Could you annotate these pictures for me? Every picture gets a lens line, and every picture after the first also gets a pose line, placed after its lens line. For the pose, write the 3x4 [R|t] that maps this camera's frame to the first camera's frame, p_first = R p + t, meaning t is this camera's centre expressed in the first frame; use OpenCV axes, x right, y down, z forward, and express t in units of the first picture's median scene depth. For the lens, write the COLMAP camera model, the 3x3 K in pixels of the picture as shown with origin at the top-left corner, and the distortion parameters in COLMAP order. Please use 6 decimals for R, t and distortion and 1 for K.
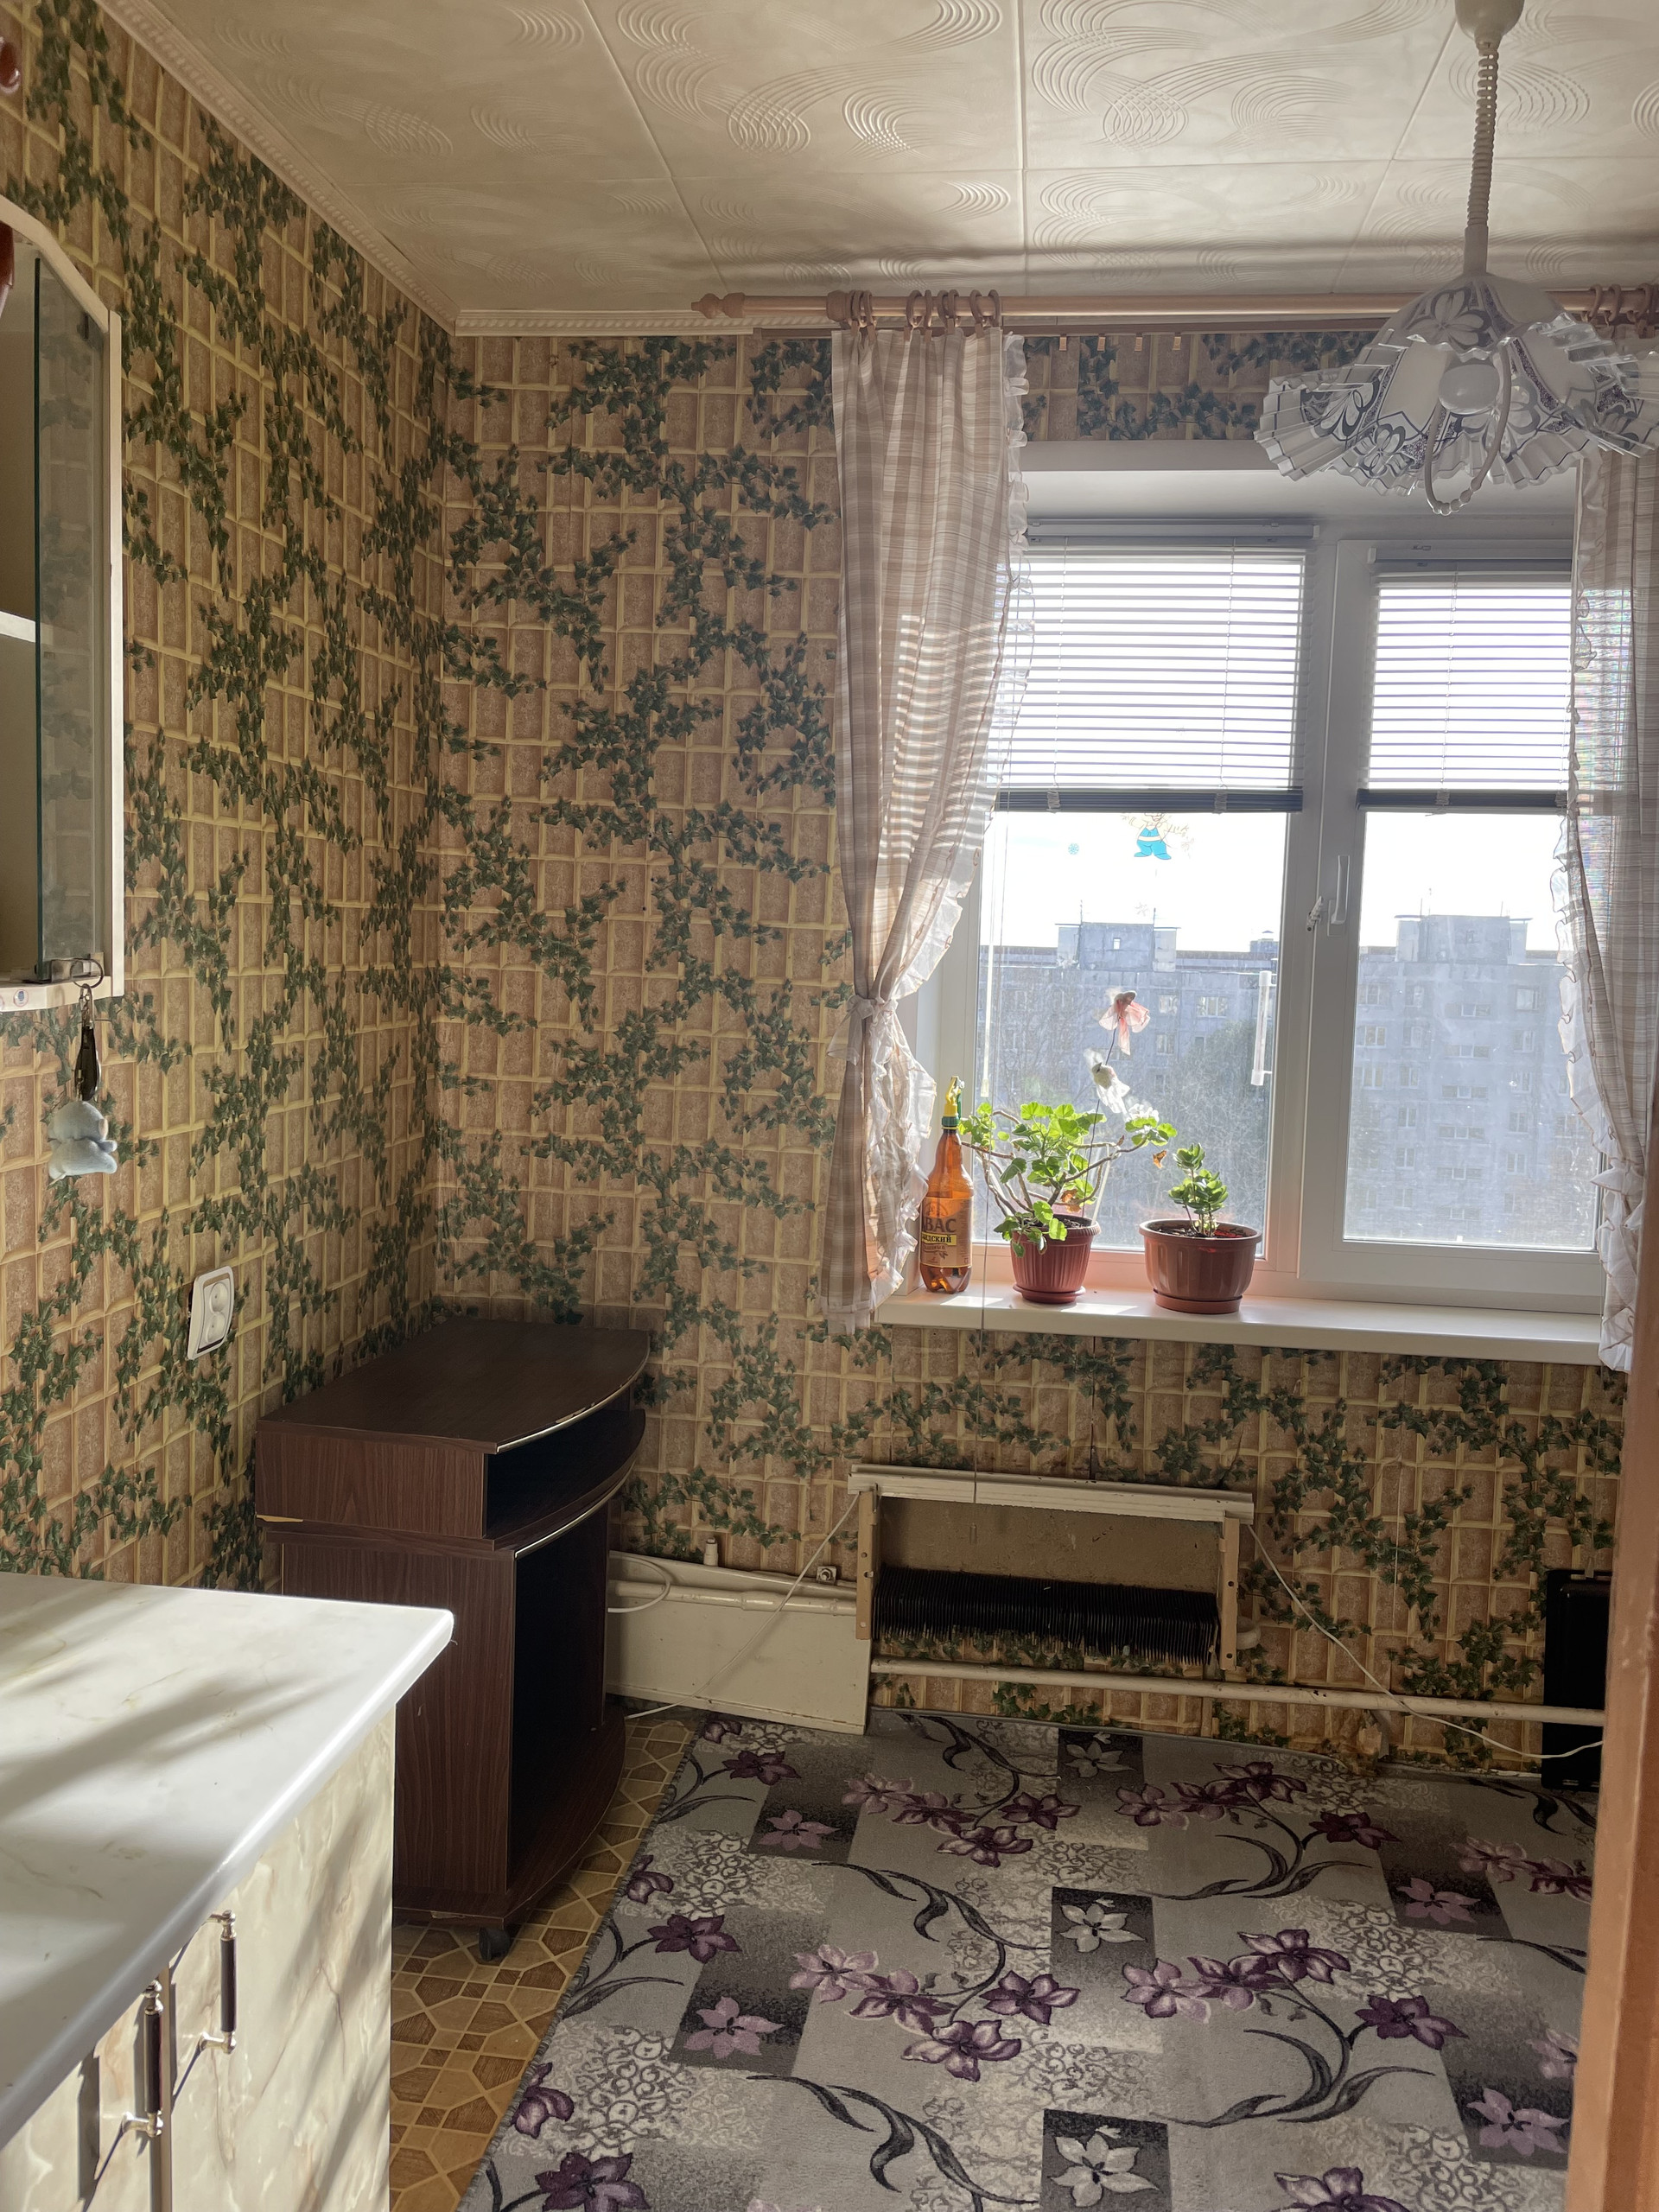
lens RADIAL K [[1664.2, 0, 837.4], [0, 1664.2, 1087.4], [0, 0, 1]] dist [0.076487, -0.107827]
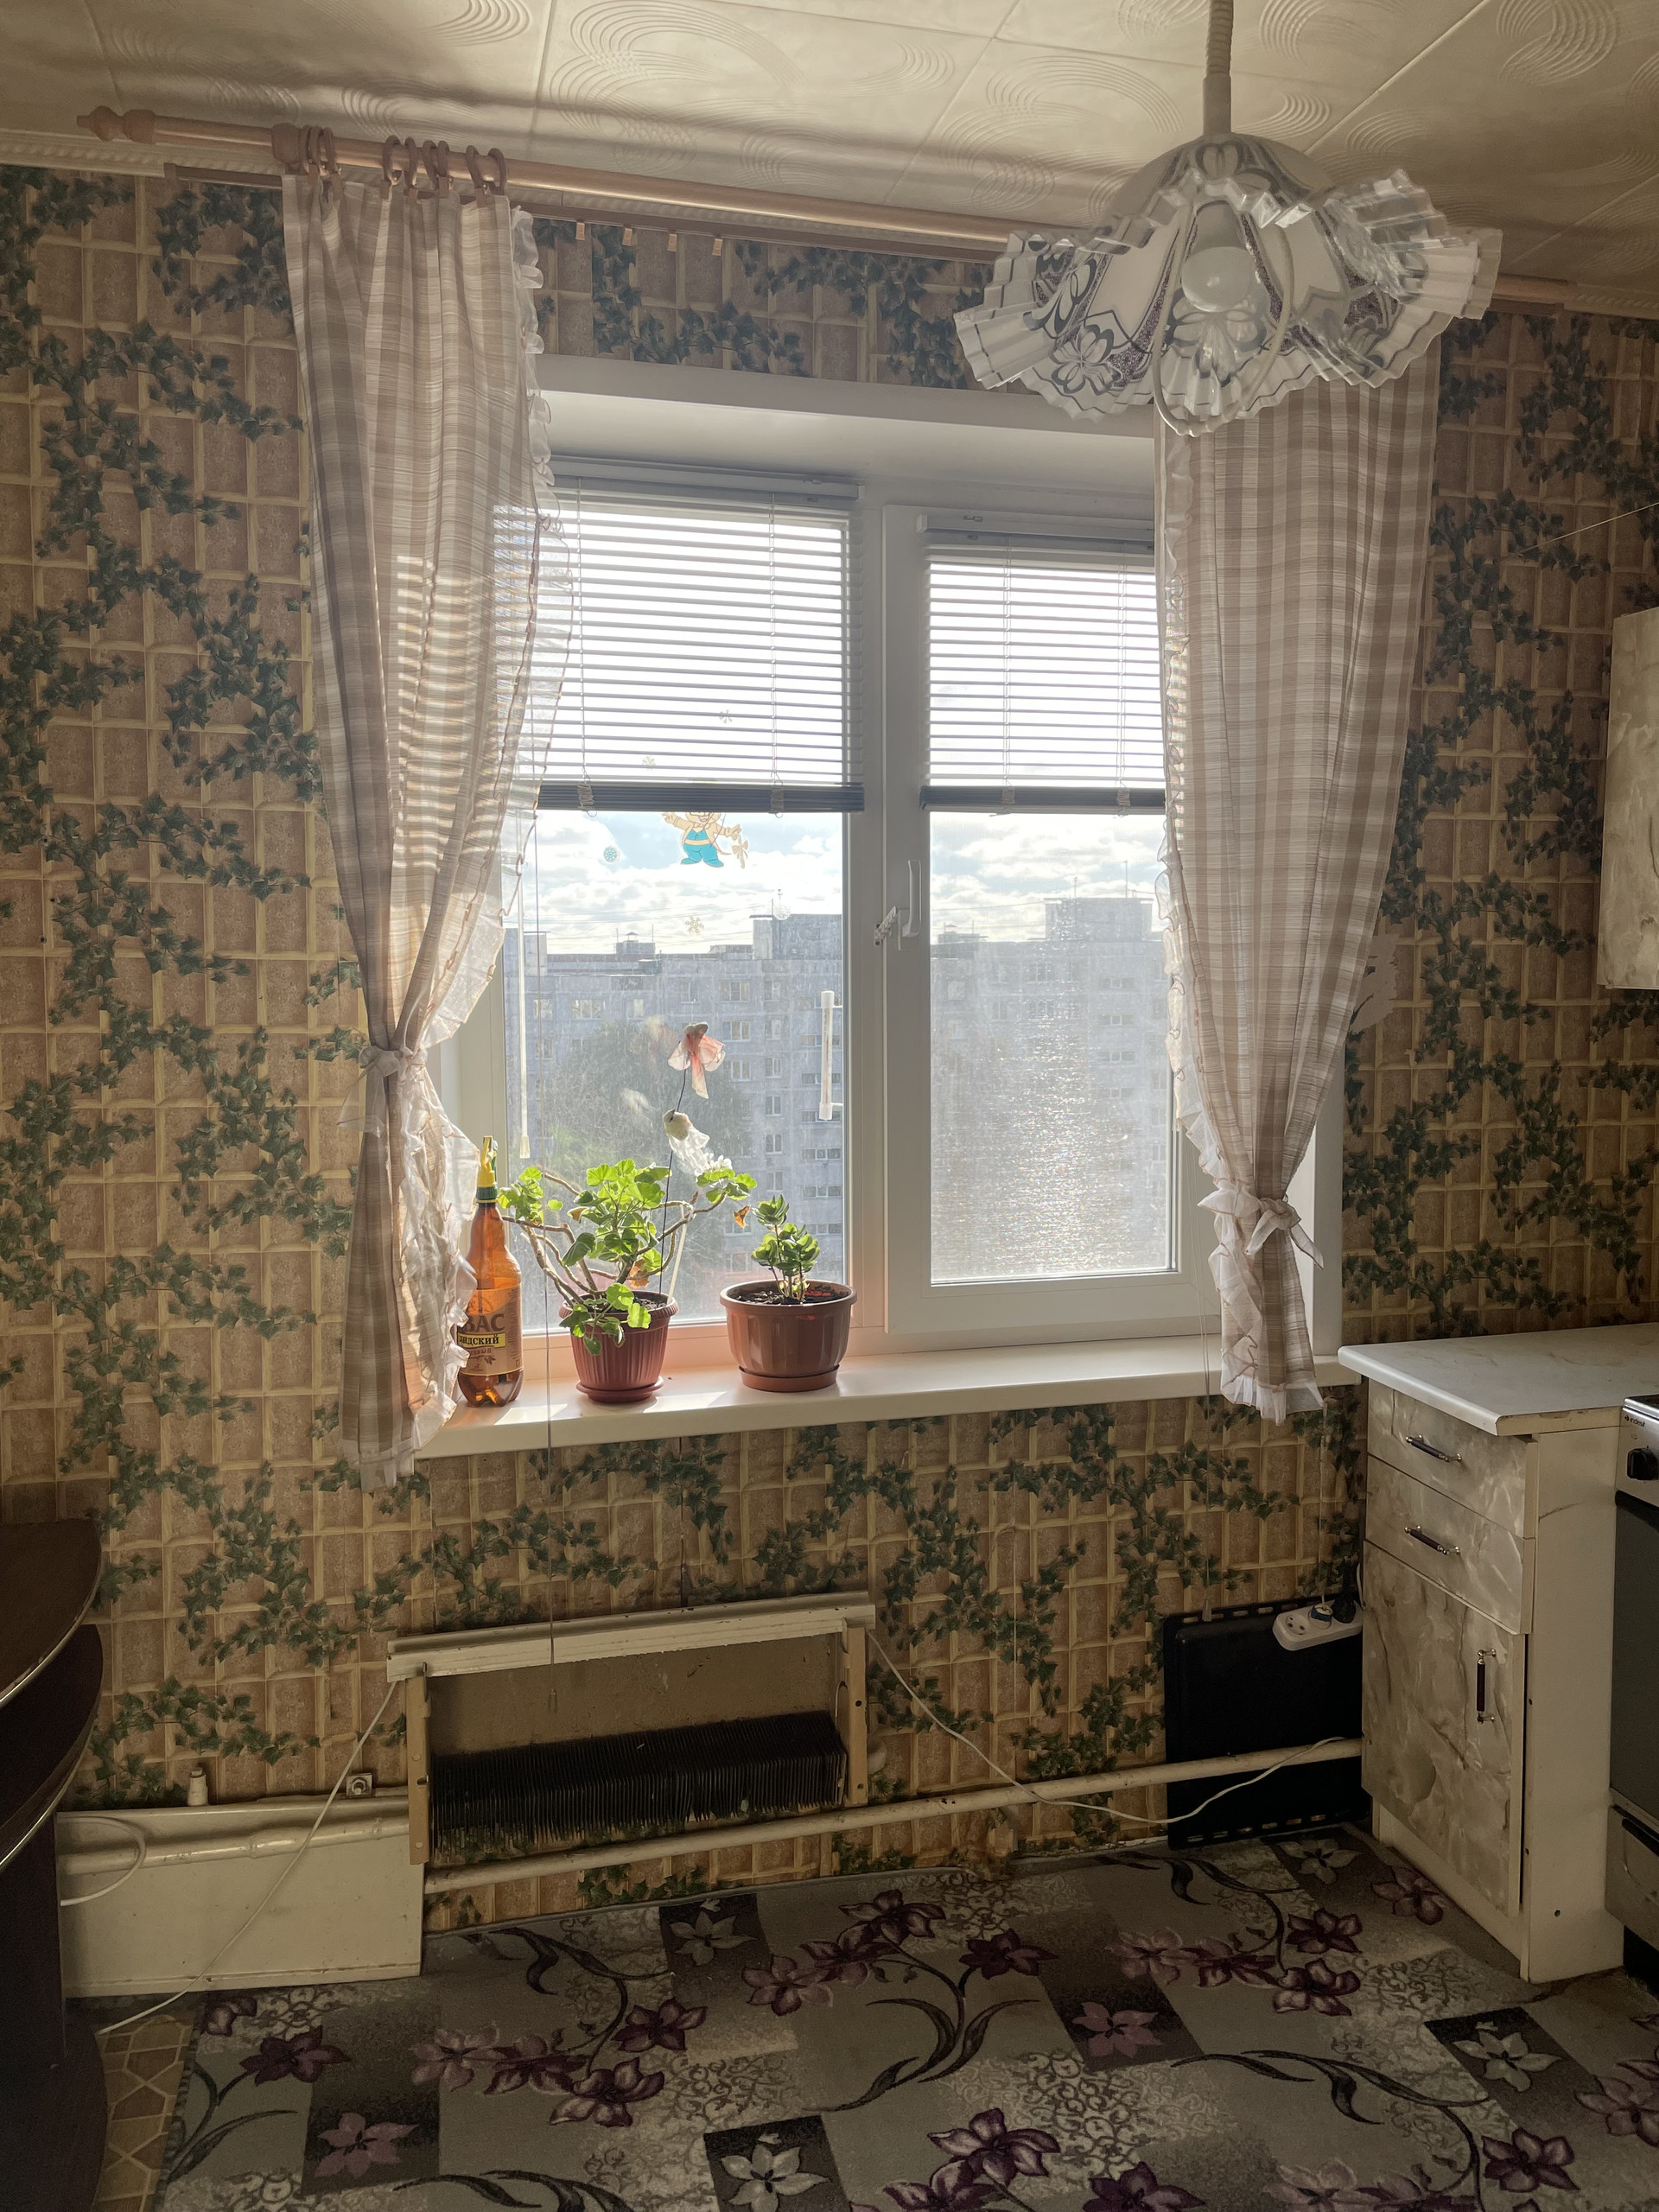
lens RADIAL K [[1664.2, 0, 840.6], [0, 1664.2, 1091.1], [0, 0, 1]] dist [0.076487, -0.107827]
pose [[0.929306, -0.062865, 0.363921, -0.065642], [0.062713, 0.997956, 0.012247, -0.028593], [-0.363947, 0.011441, 0.931349, 0.188397]]
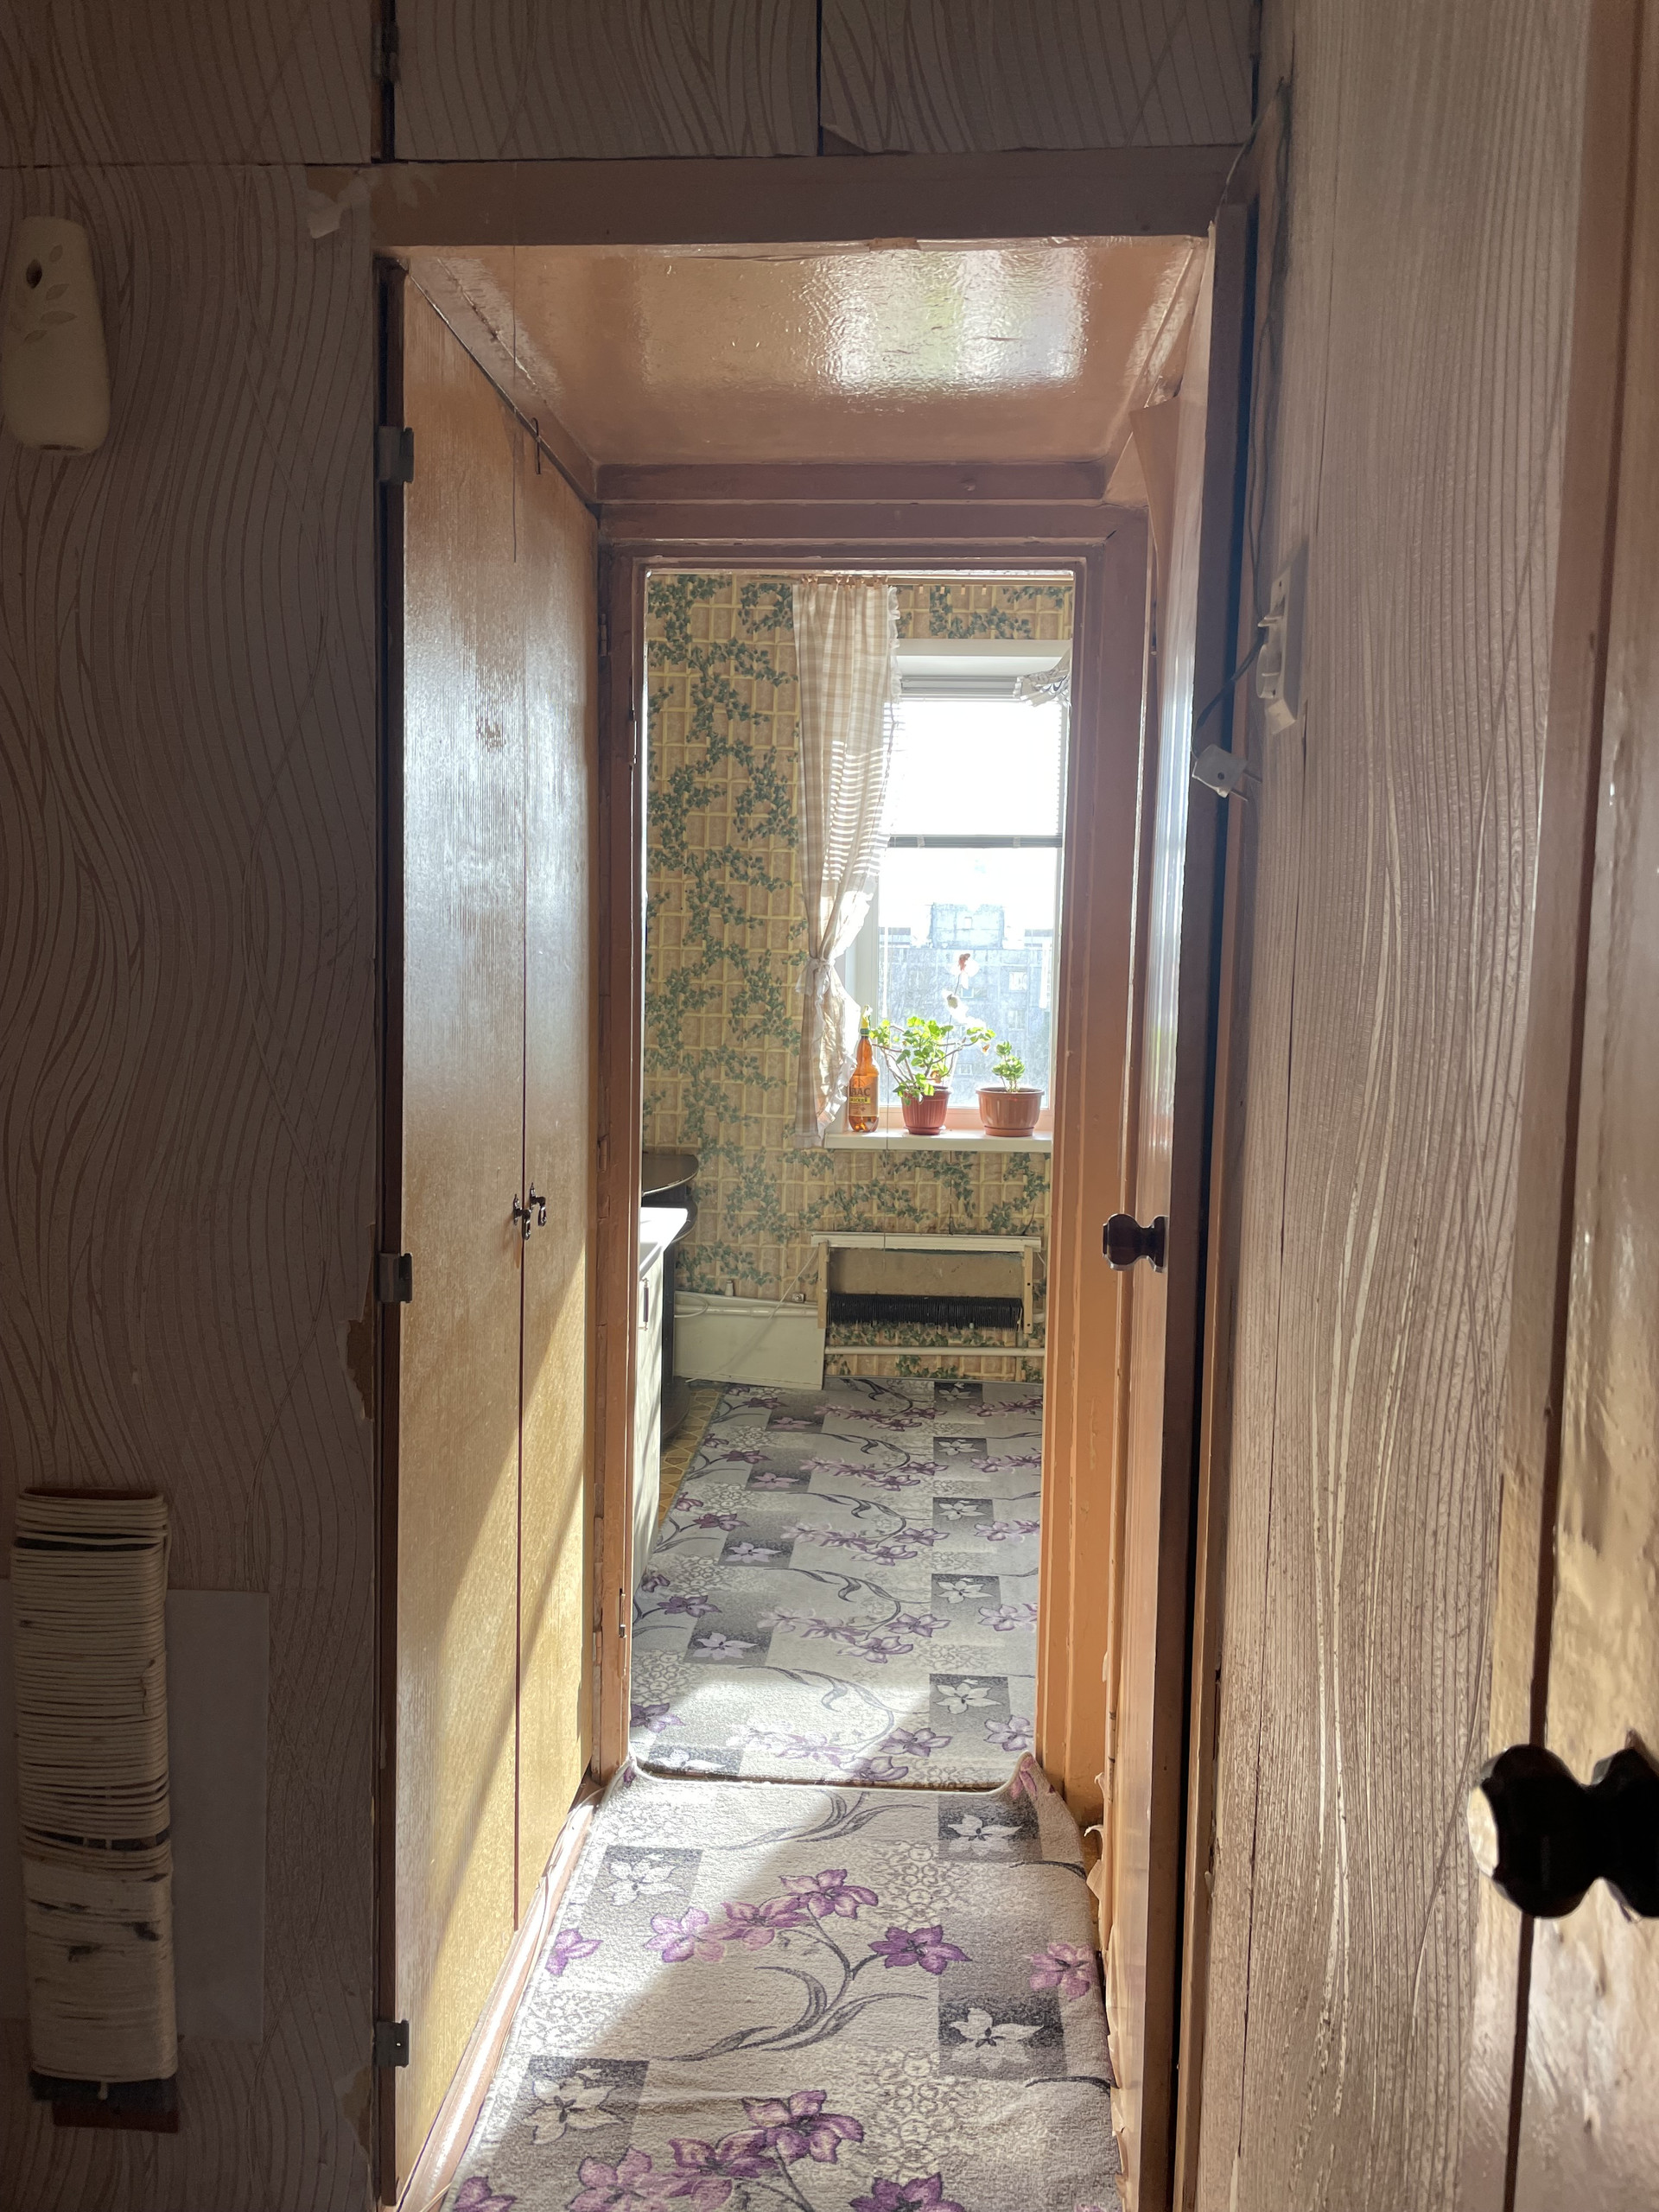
lens RADIAL K [[1664.2, 0, 822.6], [0, 1664.2, 1093.3], [0, 0, 1]] dist [0.076487, -0.107827]
pose [[0.996921, -0.023361, 0.074846, -0.107275], [0.022164, 0.999613, 0.016786, 0.055986], [-0.075209, -0.015075, 0.997054, -0.716112]]
